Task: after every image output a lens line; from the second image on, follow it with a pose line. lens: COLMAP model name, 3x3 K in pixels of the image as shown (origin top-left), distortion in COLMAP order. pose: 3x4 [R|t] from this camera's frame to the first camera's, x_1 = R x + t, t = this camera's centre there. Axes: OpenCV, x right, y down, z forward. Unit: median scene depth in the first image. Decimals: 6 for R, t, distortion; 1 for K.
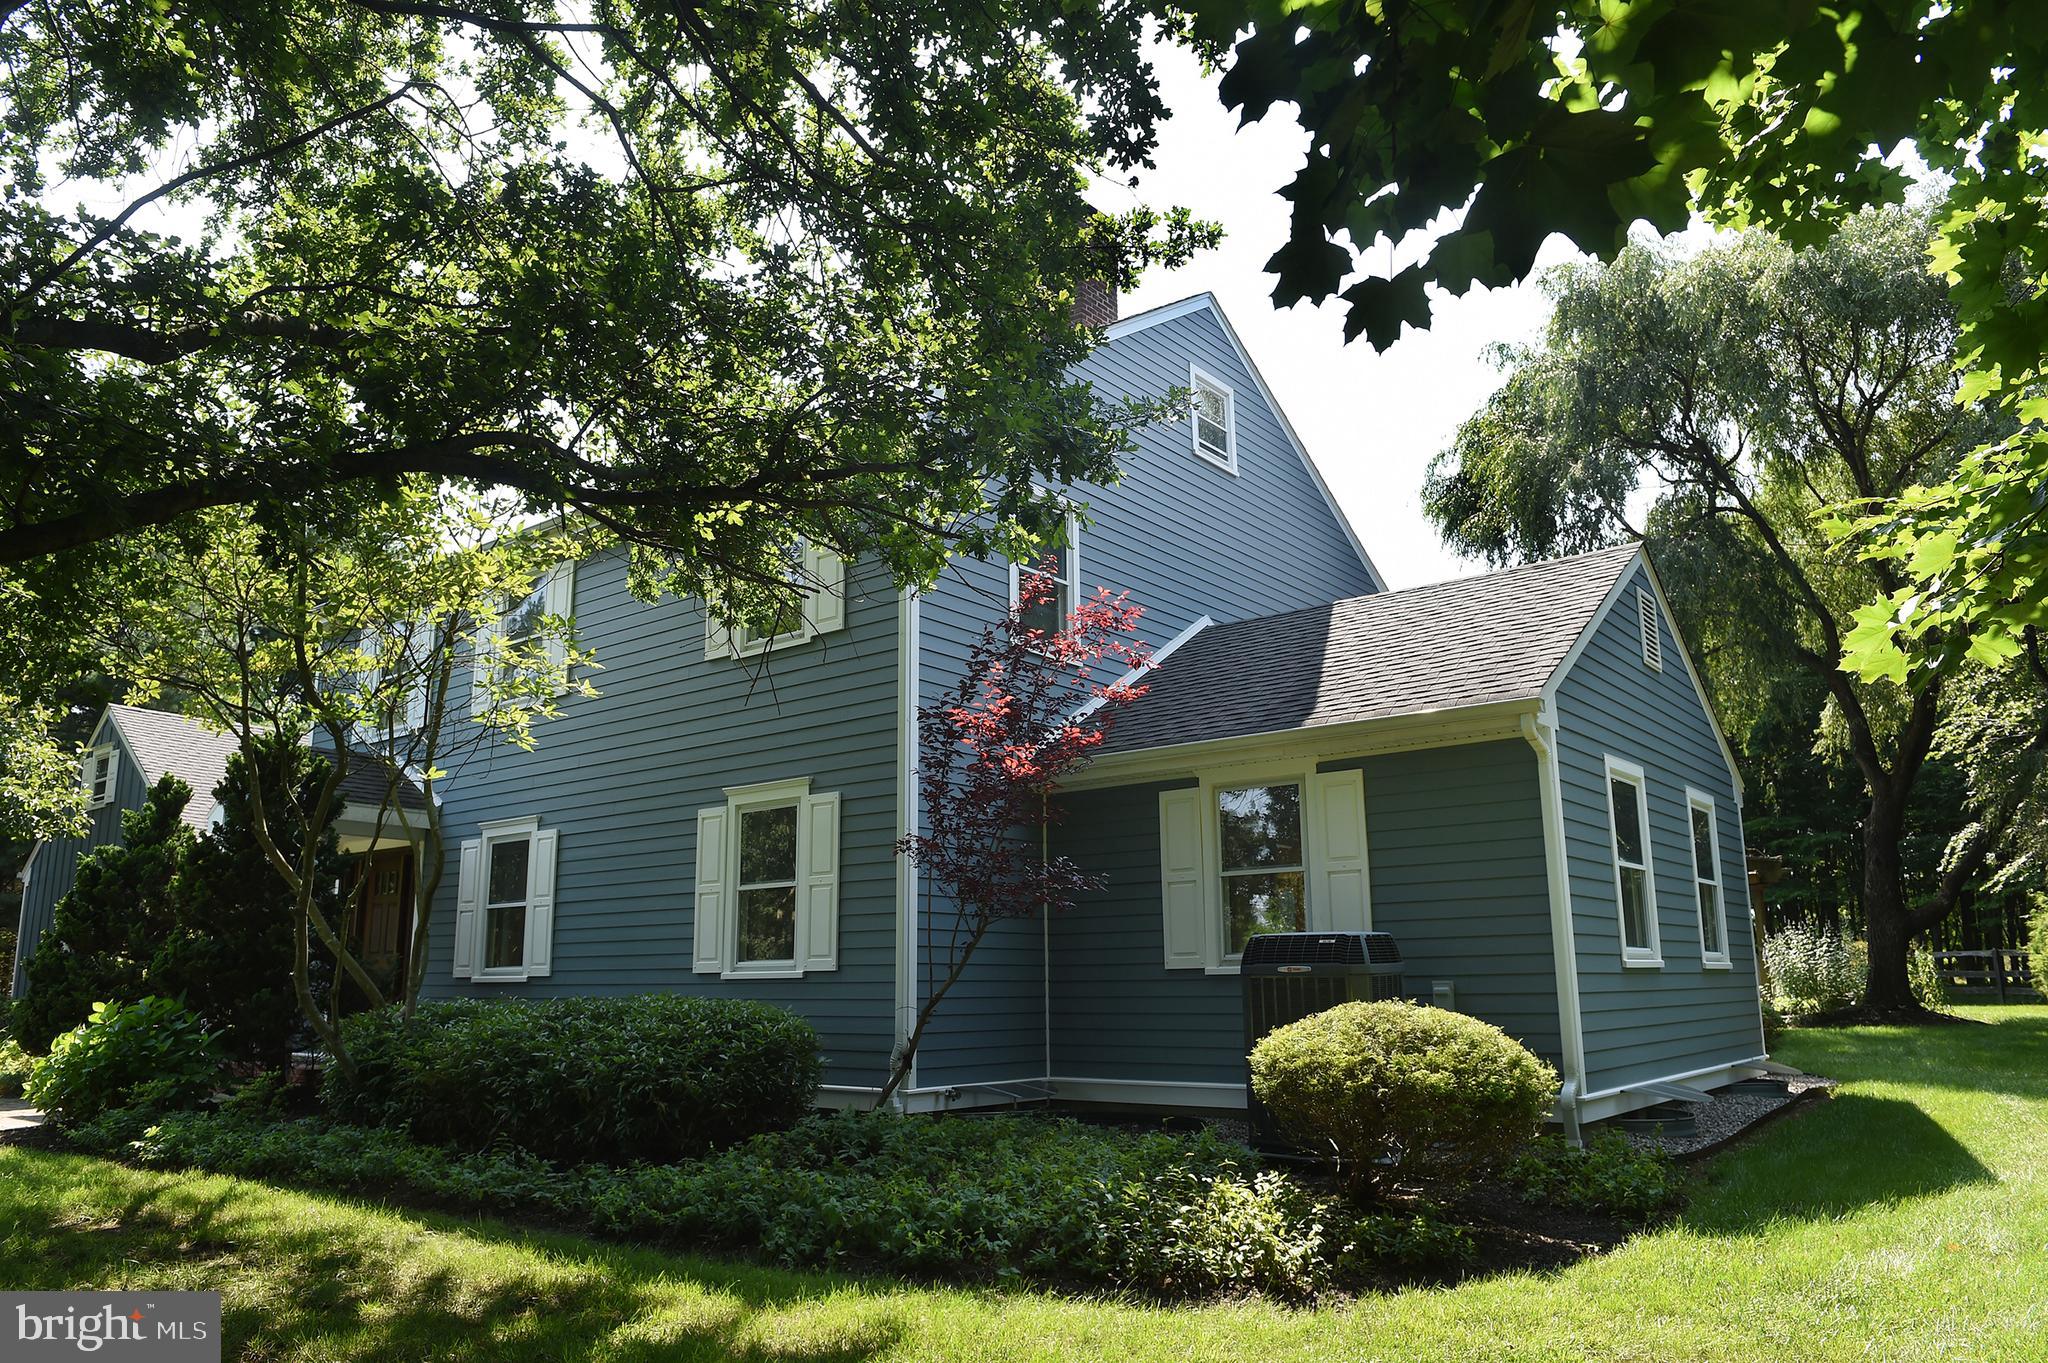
lens RADIAL K [[1396.0, 0, 1024.0], [0, 1396.0, 681.5], [0, 0, 1]] dist [-0.030114, -0.000015]
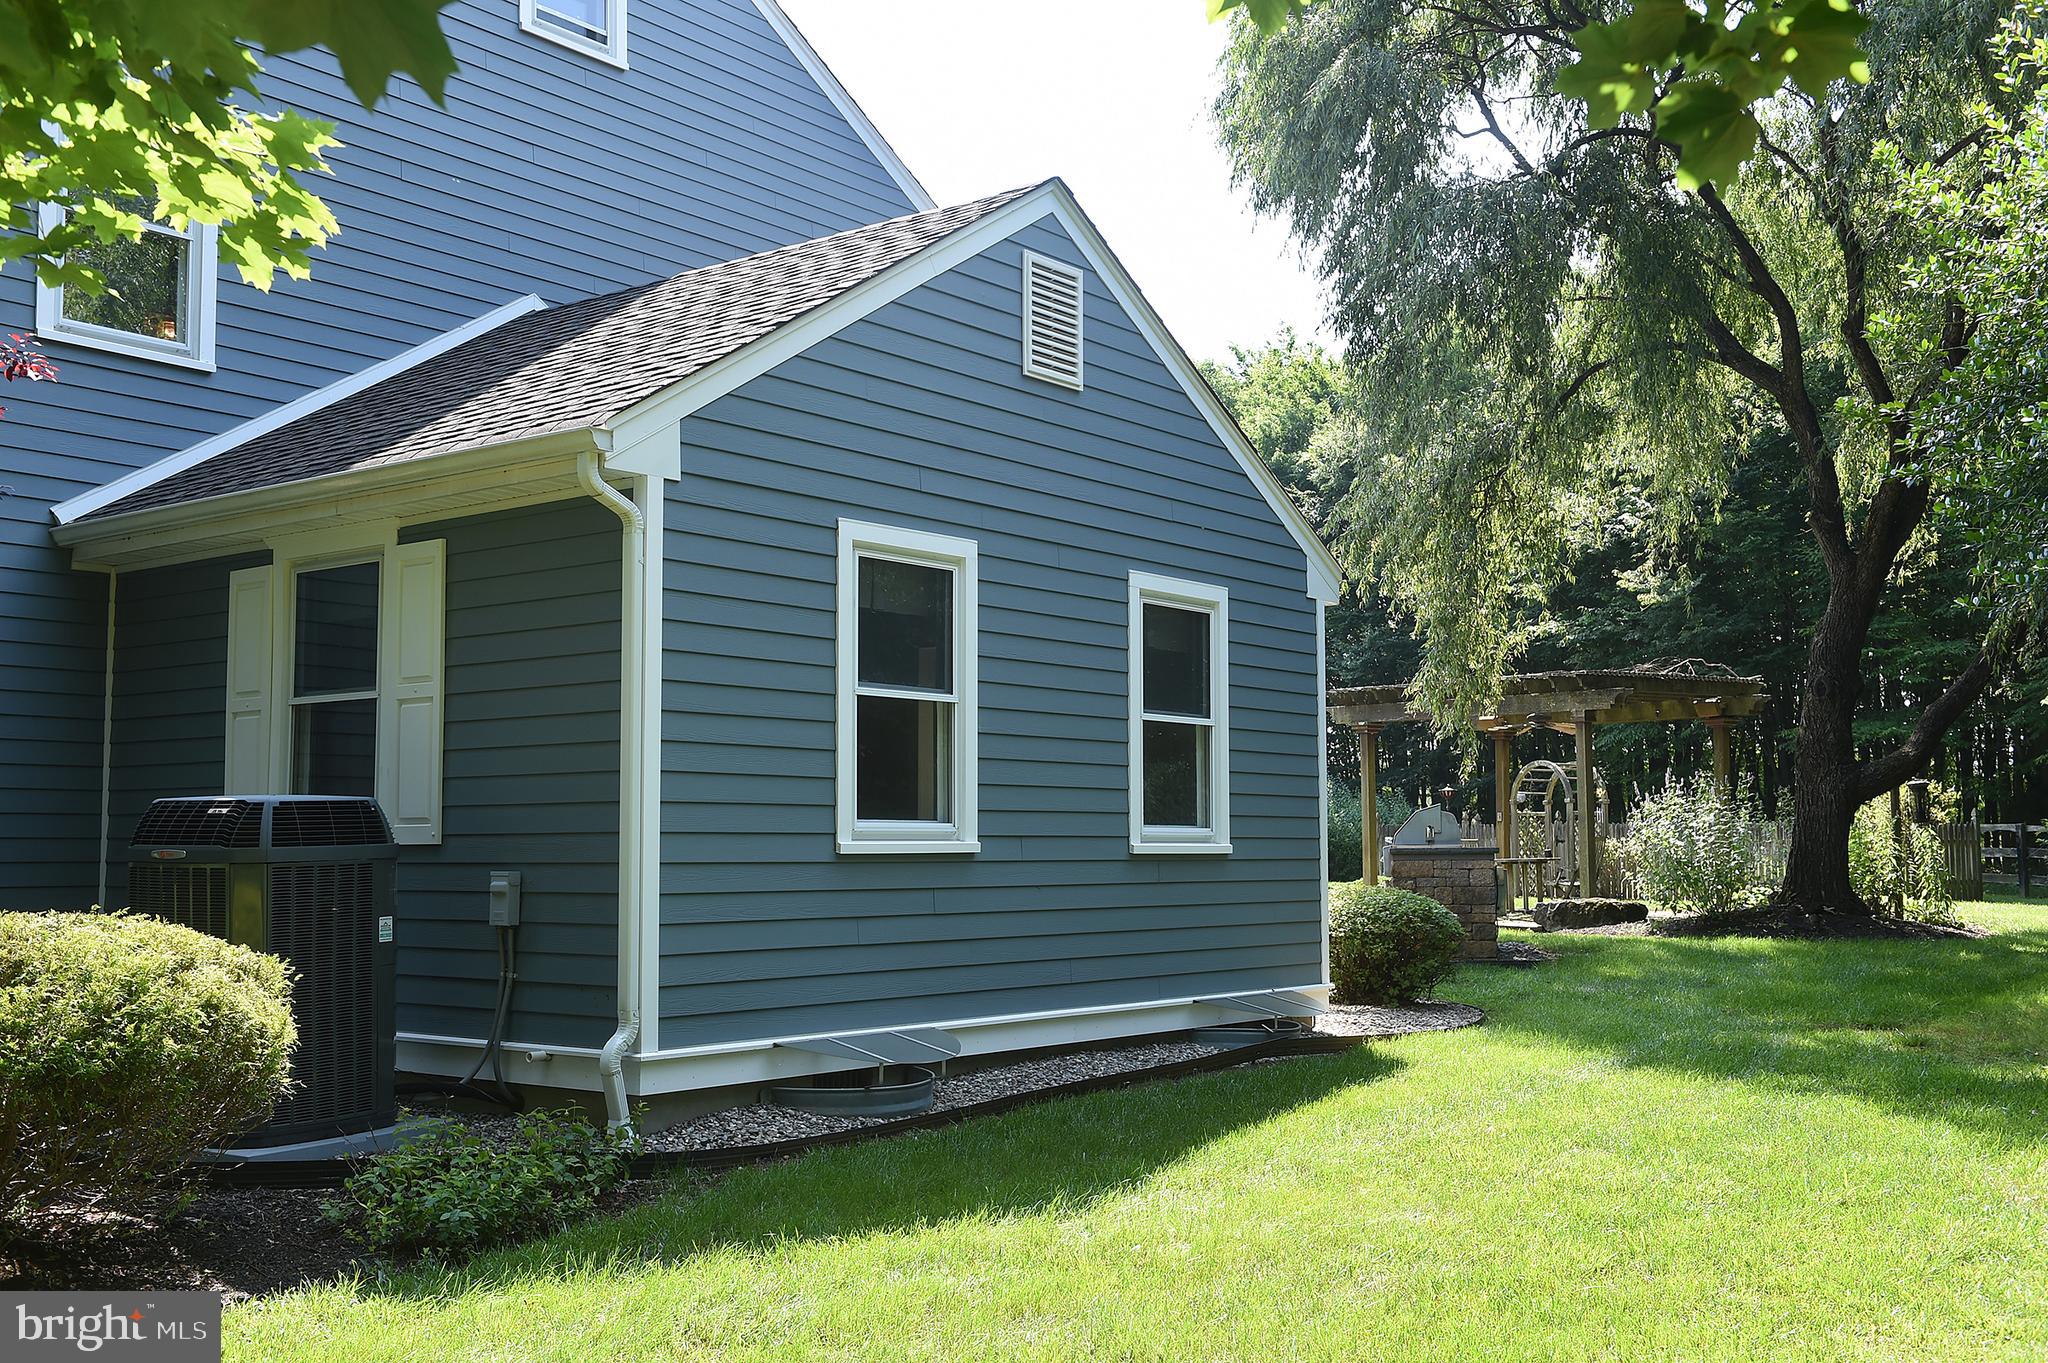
lens RADIAL K [[2065.0, 0, 1024.0], [0, 2065.0, 681.5], [0, 0, 1]] dist [-0.000743, 0.000672]
pose [[0.999892, 0.008381, 0.012051, 0.447814], [-0.009909, 0.991080, 0.132901, 0.000289], [-0.010829, -0.133006, 0.991056, 0.059631]]
